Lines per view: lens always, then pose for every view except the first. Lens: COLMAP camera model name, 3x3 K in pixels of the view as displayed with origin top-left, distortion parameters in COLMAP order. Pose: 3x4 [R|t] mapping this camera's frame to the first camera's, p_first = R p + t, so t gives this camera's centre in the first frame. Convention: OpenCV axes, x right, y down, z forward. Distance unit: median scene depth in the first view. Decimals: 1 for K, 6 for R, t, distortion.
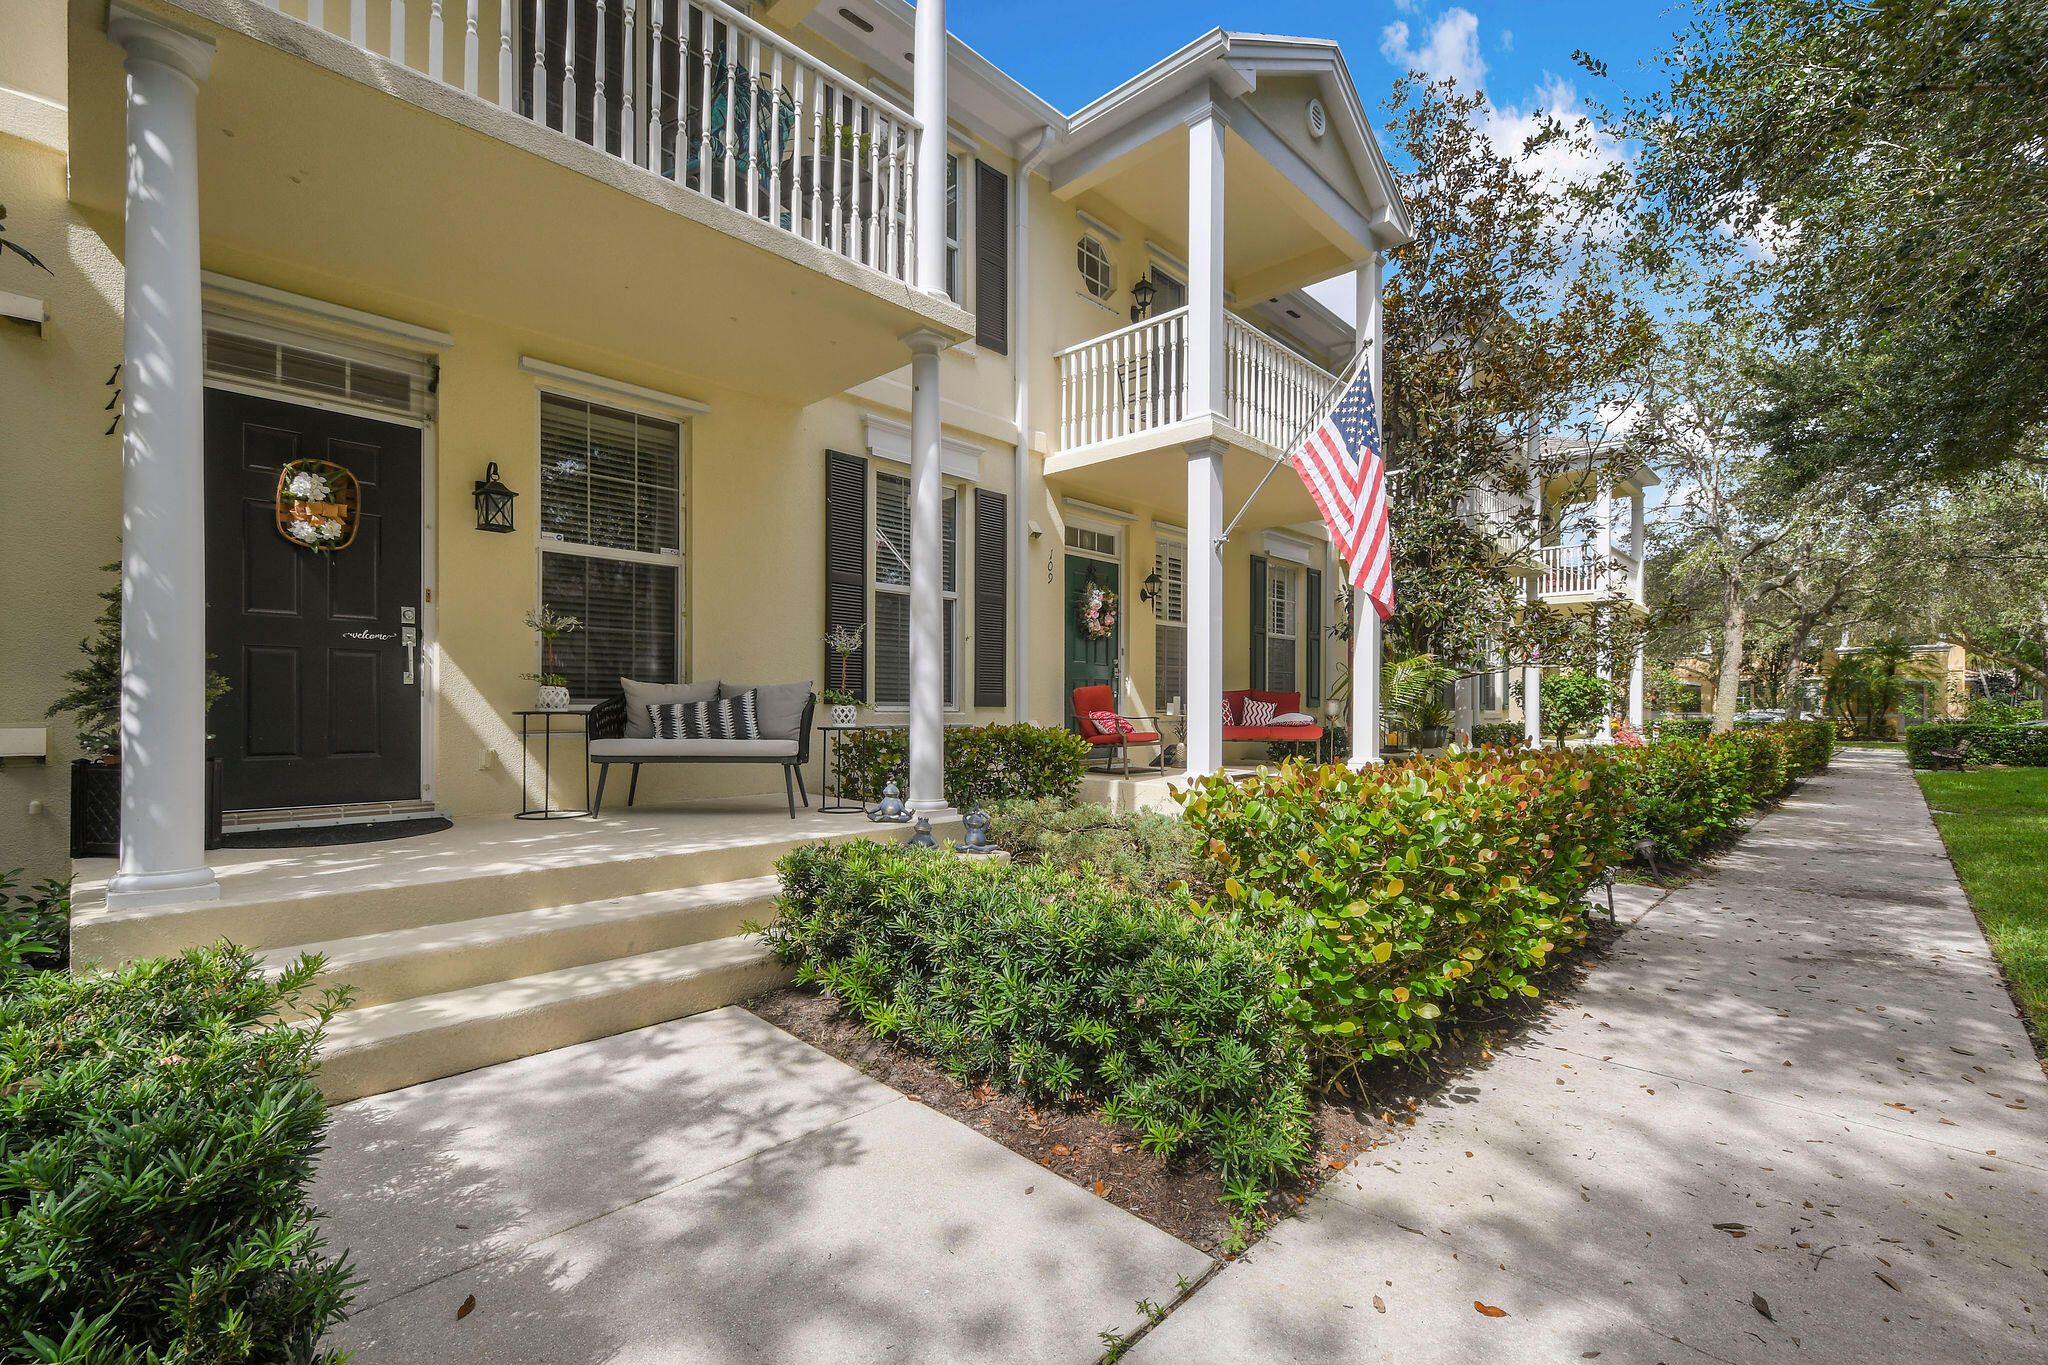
lens RADIAL K [[913.6, 0, 1016.9], [0, 913.6, 712.5], [0, 0, 1]] dist [0.010218, -0.001747]
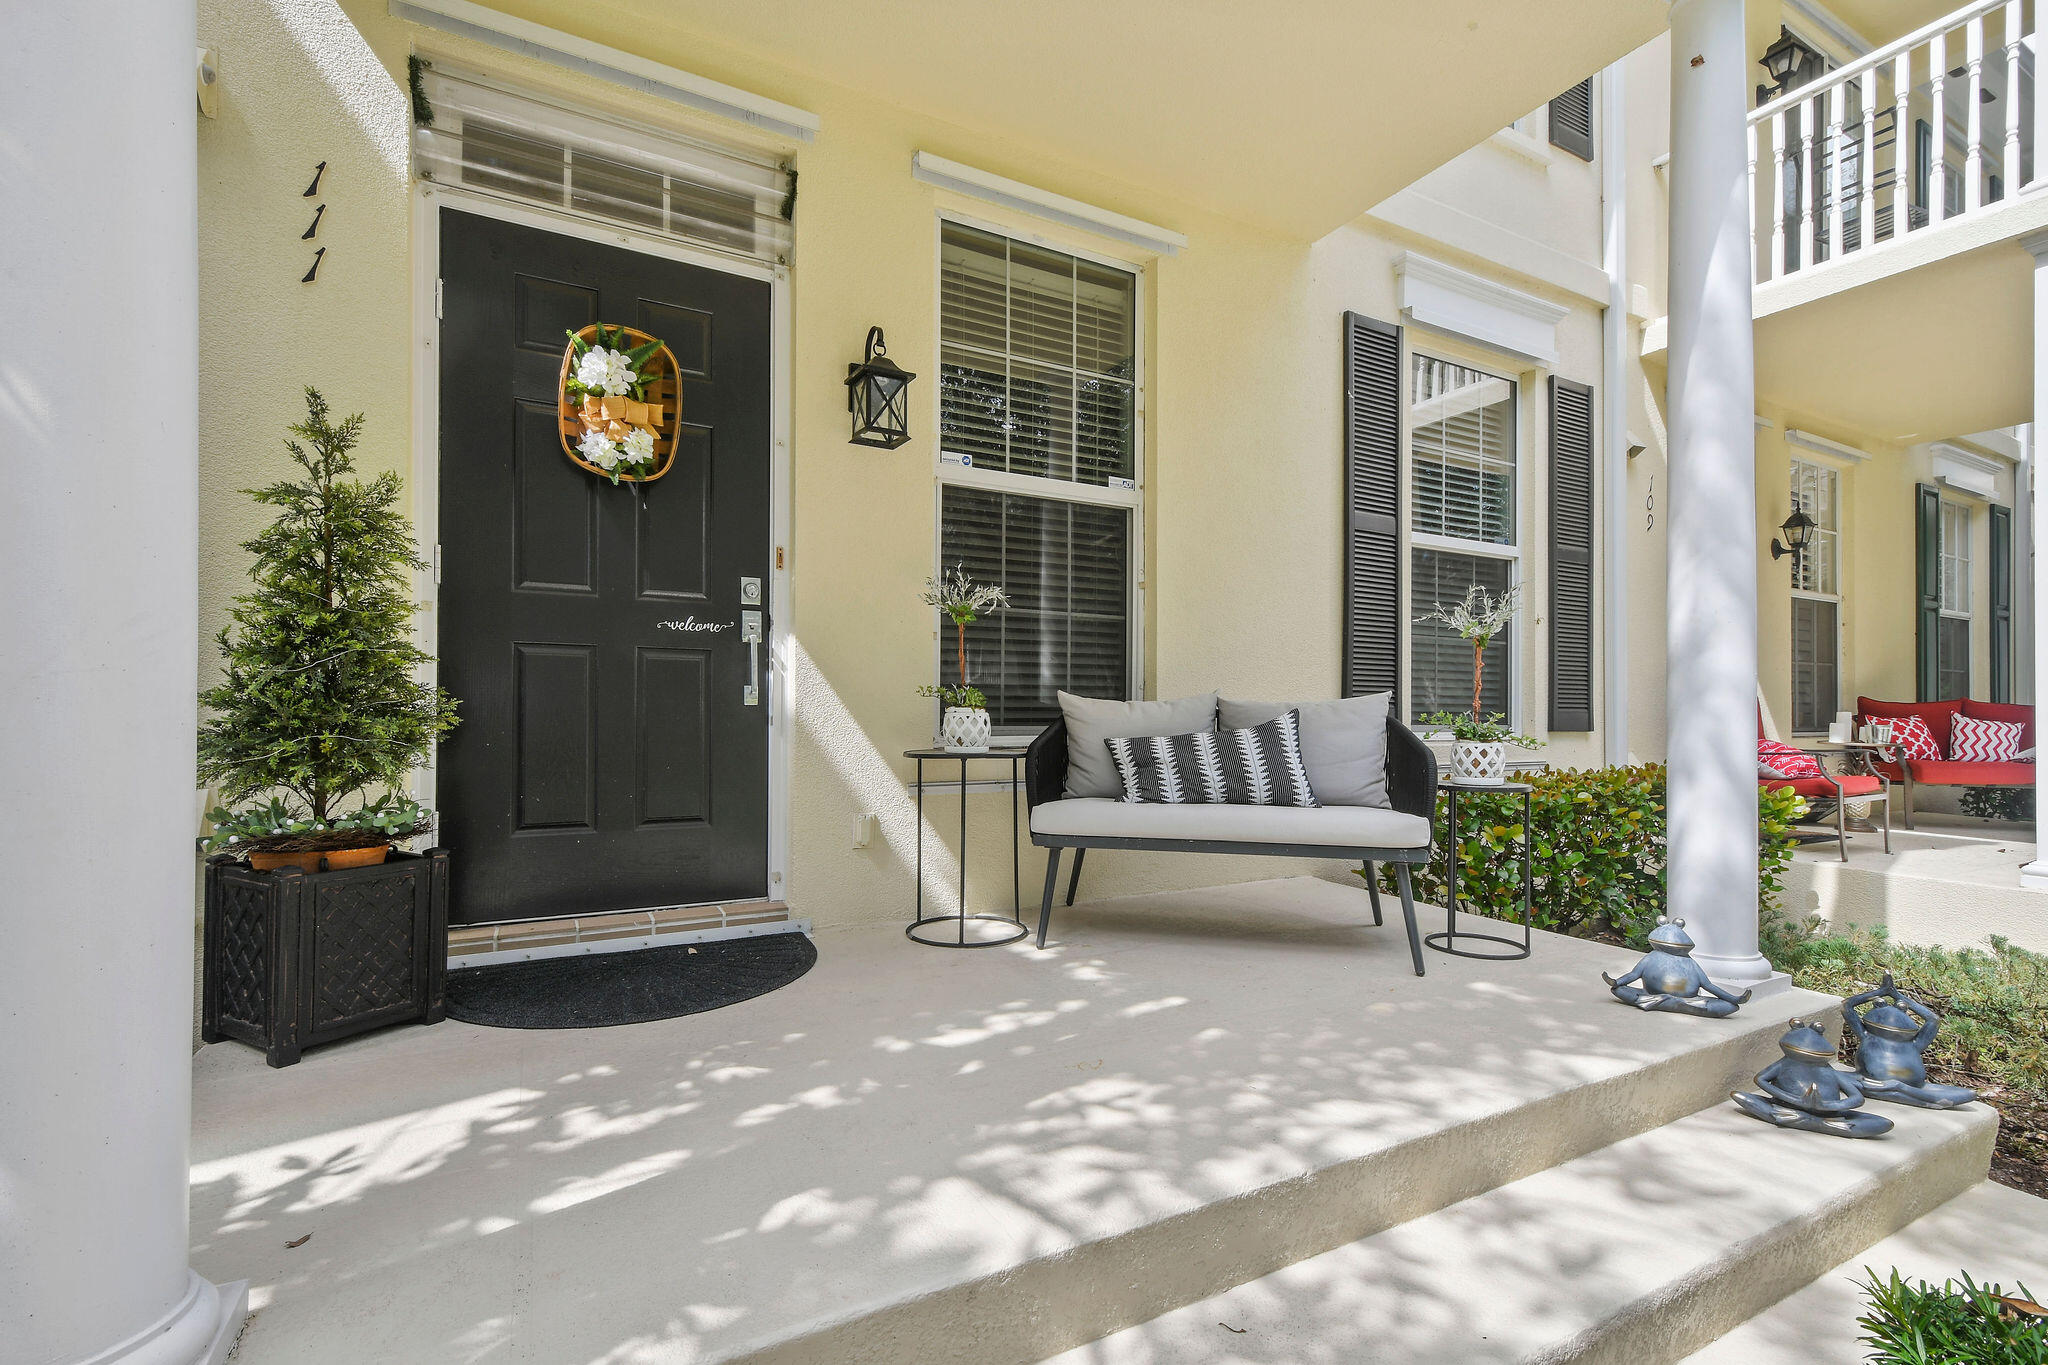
lens RADIAL K [[913.6, 0, 1012.4], [0, 913.6, 715.9], [0, 0, 1]] dist [0.010218, -0.001747]
pose [[0.951208, 0.001480, -0.308548, -0.290853], [-0.002613, 0.999991, -0.003258, -0.020981], [0.308540, 0.003906, 0.951203, 0.445267]]
